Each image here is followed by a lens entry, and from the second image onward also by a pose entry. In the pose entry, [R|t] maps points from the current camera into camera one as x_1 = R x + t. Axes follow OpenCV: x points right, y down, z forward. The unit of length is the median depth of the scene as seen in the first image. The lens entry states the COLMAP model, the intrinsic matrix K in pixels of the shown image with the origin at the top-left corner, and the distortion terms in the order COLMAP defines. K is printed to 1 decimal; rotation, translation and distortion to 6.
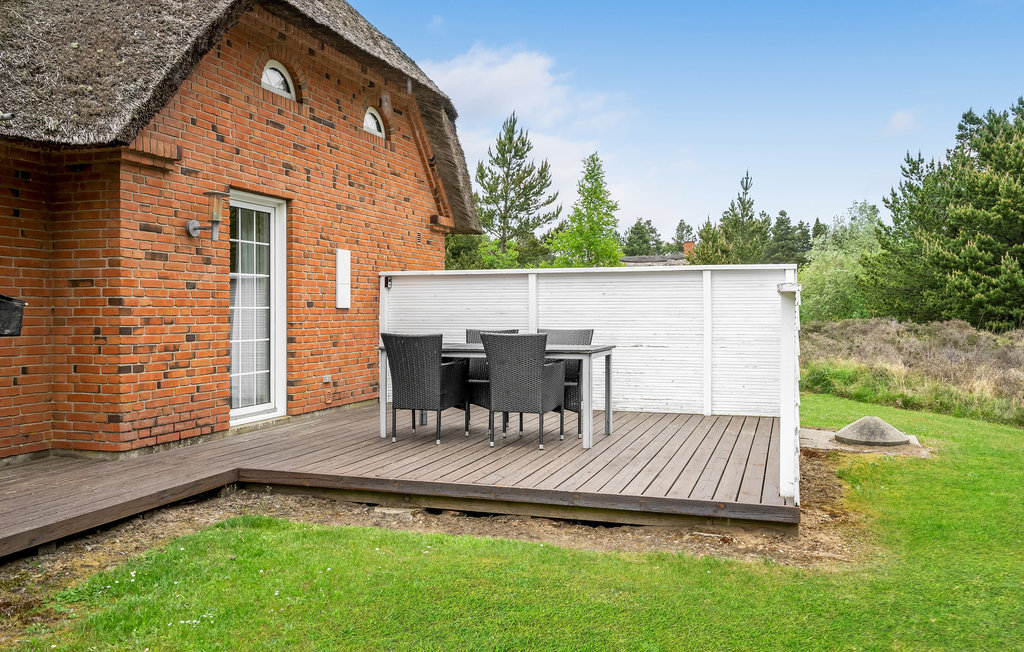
lens RADIAL K [[836.7, 0, 508.5], [0, 836.7, 319.2], [0, 0, 1]] dist [0.004643, 0.006083]
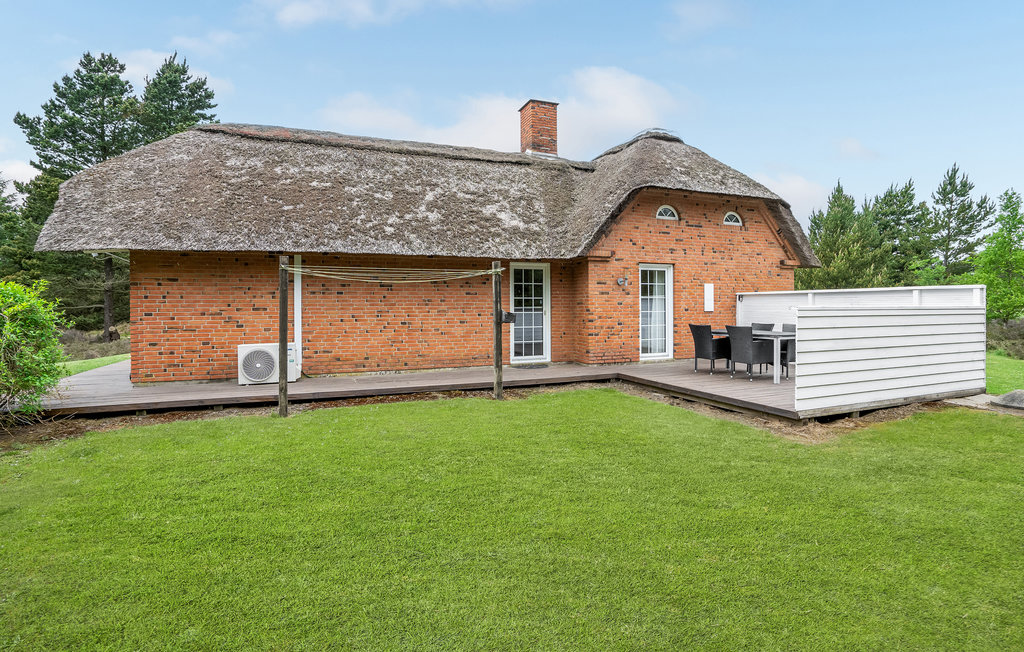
lens RADIAL K [[467.7, 0, 512.0], [0, 467.7, 326.0], [0, 0, 1]] dist [-0.044140, 0.020123]
pose [[0.654120, 0.028763, -0.755844, 0.418251], [-0.004781, 0.999414, 0.033894, -0.015318], [0.756376, -0.018557, 0.653874, -0.165343]]
